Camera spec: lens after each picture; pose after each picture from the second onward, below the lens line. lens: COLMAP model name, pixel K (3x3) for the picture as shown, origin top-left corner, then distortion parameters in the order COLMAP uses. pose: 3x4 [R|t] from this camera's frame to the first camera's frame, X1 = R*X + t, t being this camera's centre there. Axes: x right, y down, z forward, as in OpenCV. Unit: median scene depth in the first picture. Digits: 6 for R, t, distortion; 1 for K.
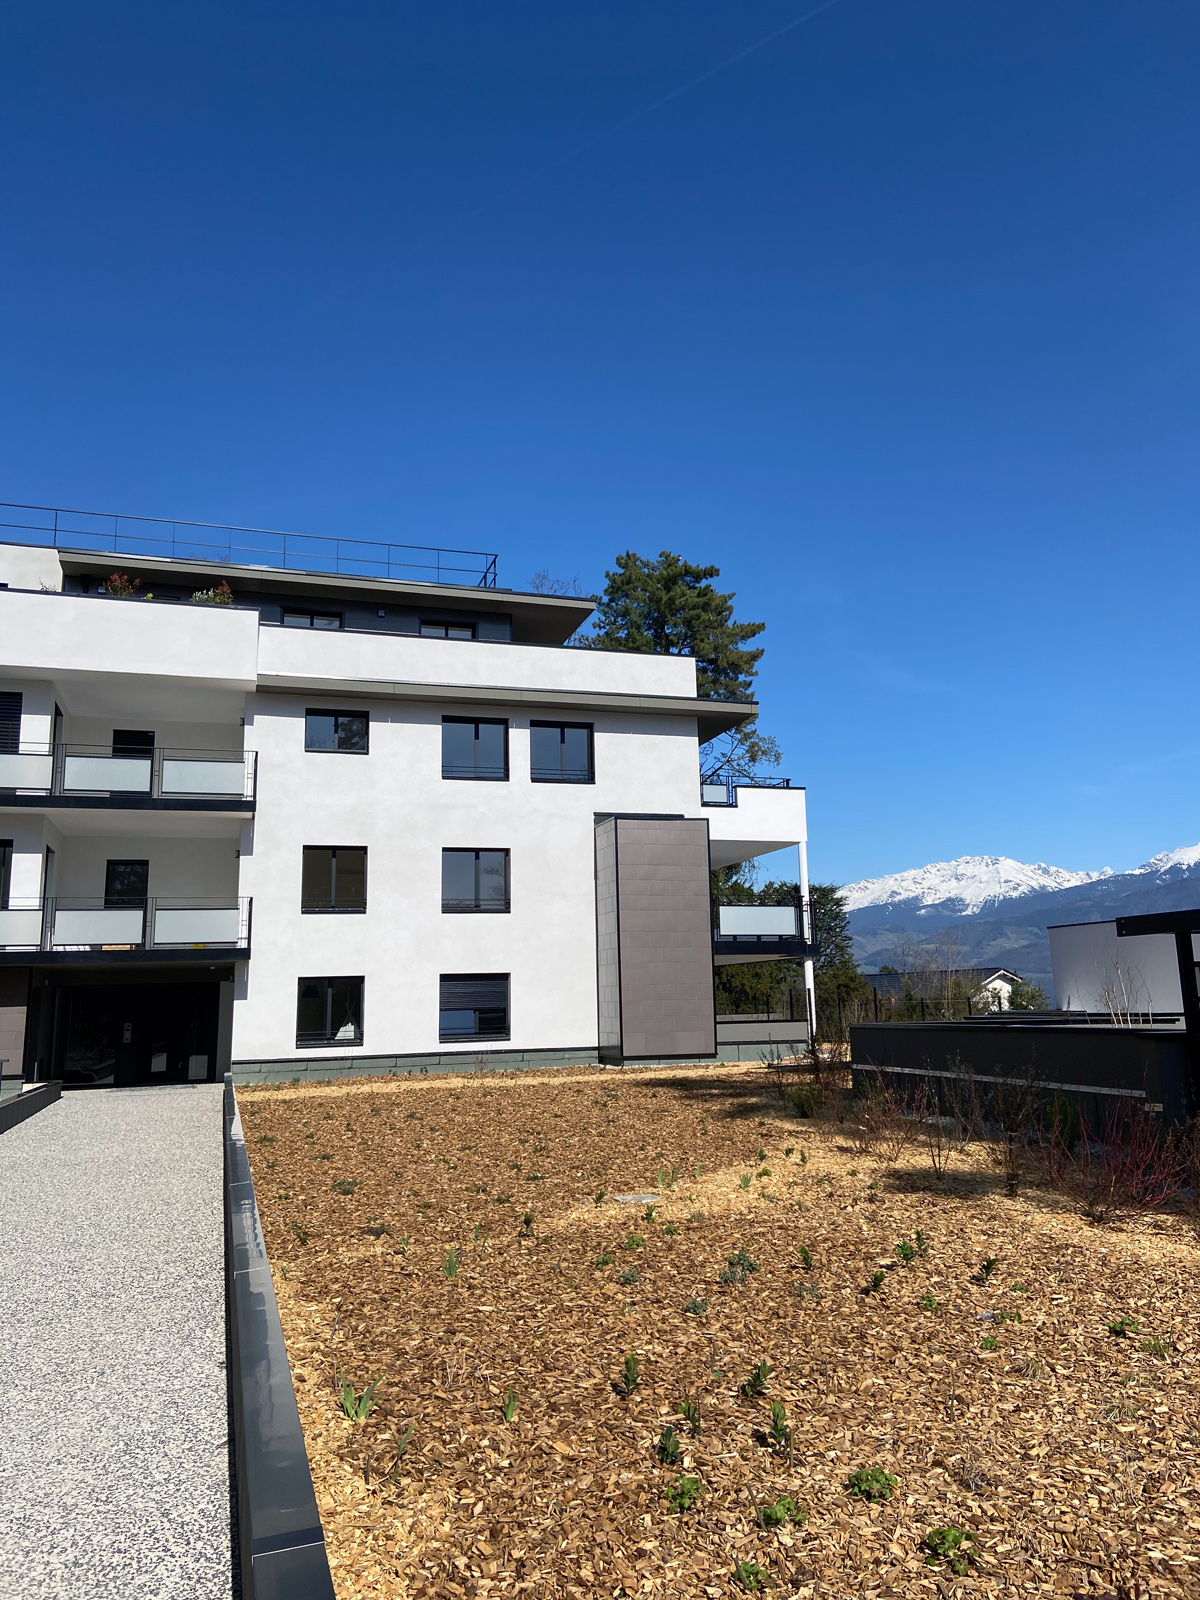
lens RADIAL K [[1132.0, 0, 607.1], [0, 1132.0, 784.5], [0, 0, 1]] dist [0.086606, -0.001770]
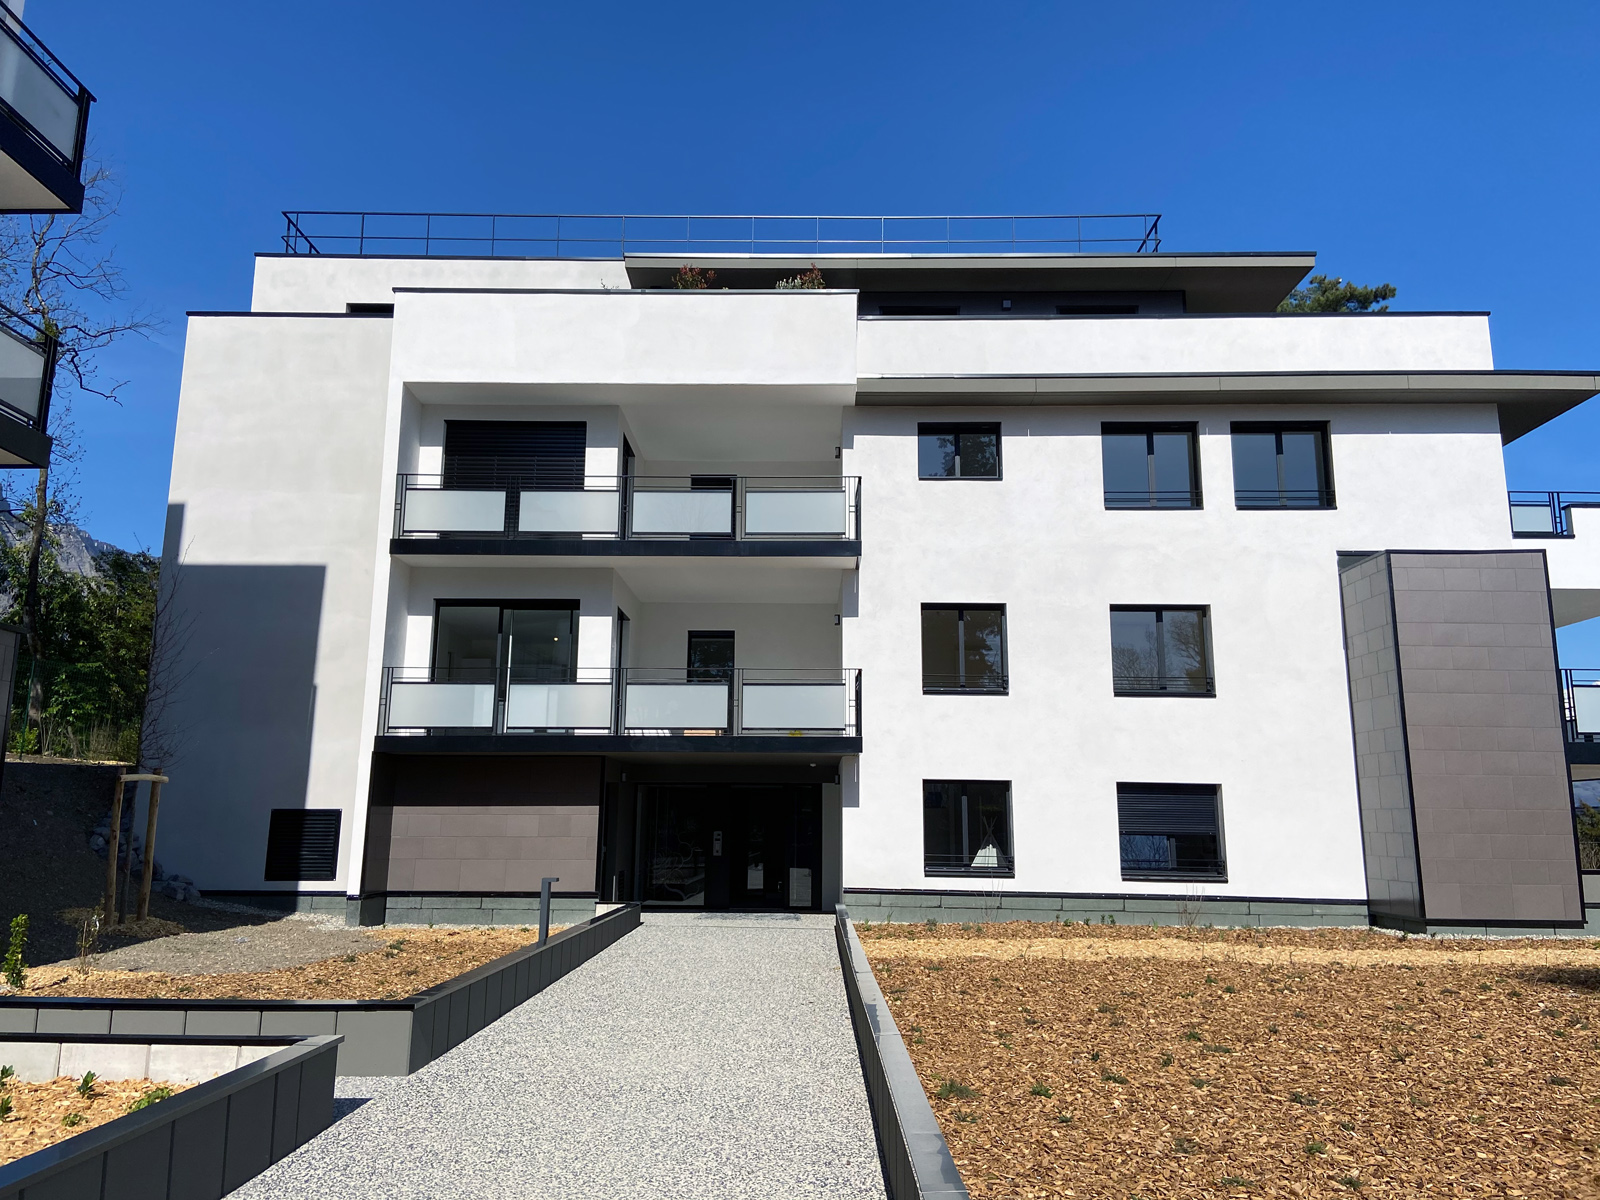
lens RADIAL K [[1204.2, 0, 795.5], [0, 1204.2, 587.5], [0, 0, 1]] dist [0.108026, -0.133980]
pose [[0.943865, -0.029793, -0.328985, -0.083531], [0.029645, 0.999546, -0.005468, 0.044541], [0.328999, -0.004591, 0.944319, 0.225144]]
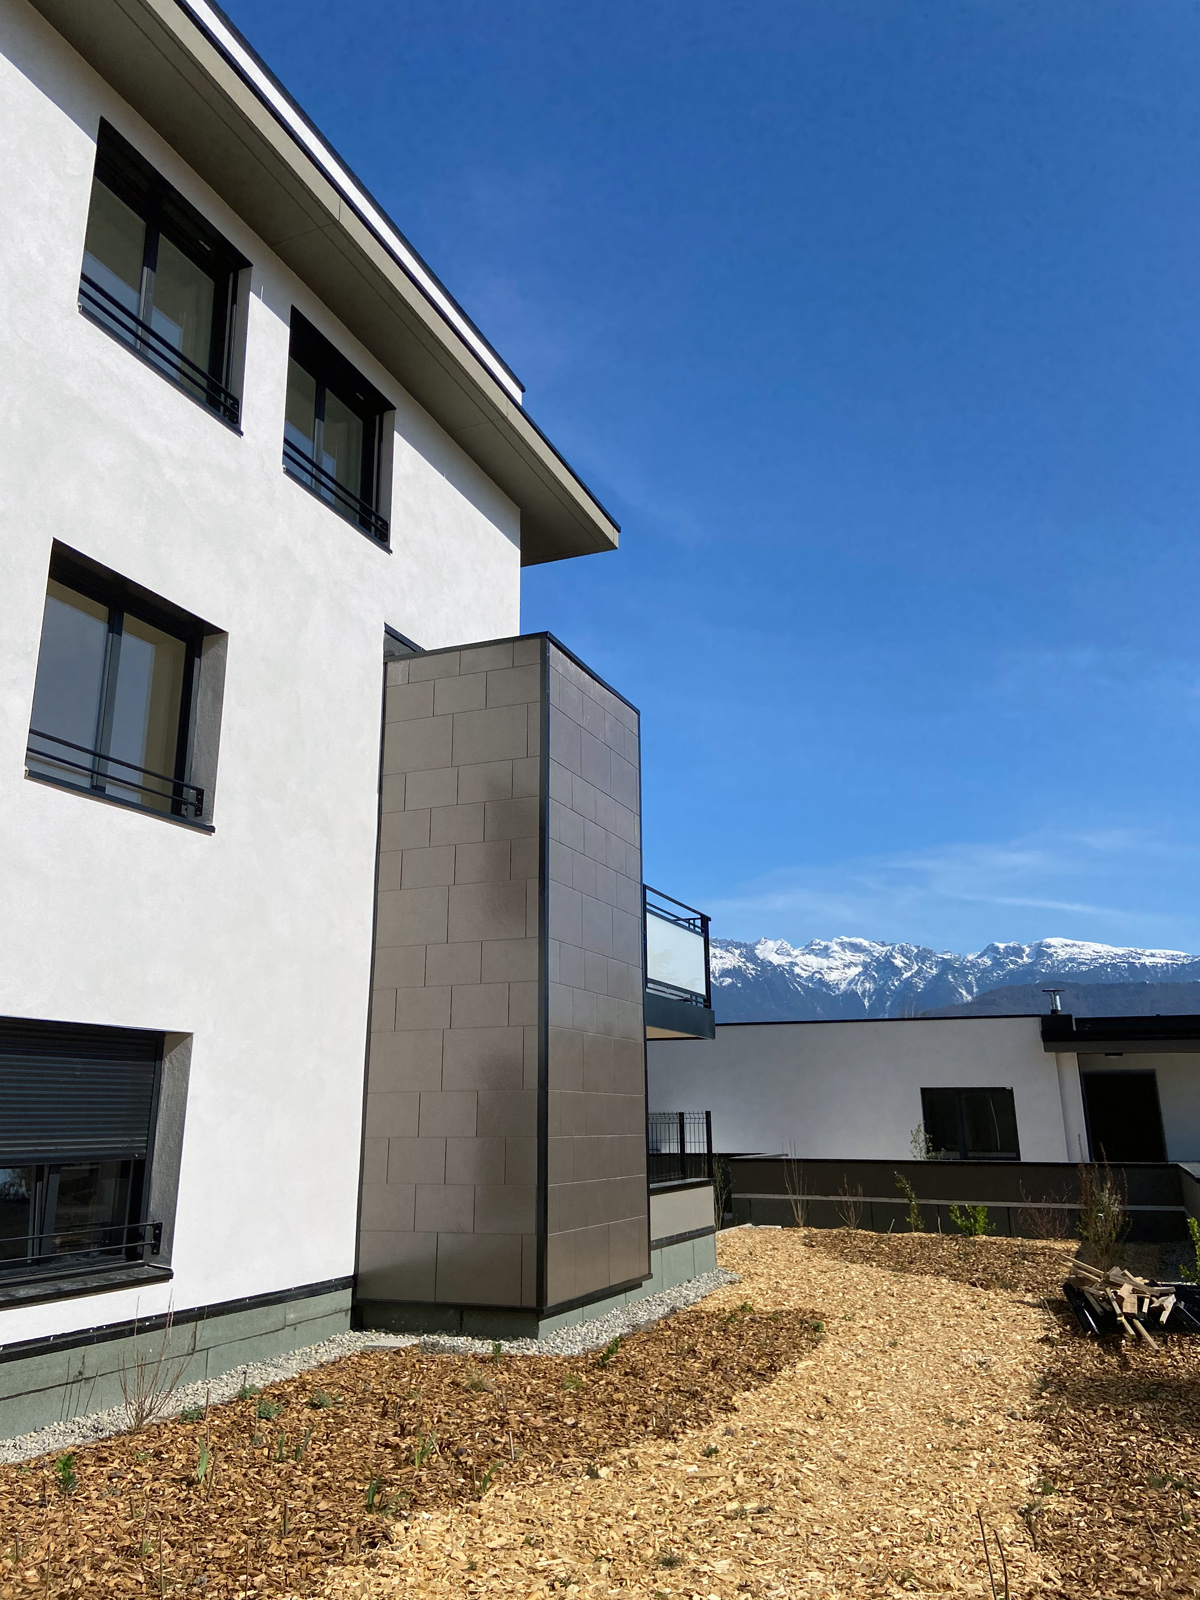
lens RADIAL K [[1204.2, 0, 597.4], [0, 1204.2, 794.3], [0, 0, 1]] dist [0.108026, -0.133980]
pose [[0.655059, 0.219017, 0.723139, -0.263649], [-0.165337, 0.975422, -0.145655, 0.138075], [-0.737266, -0.024149, 0.675170, 0.736361]]
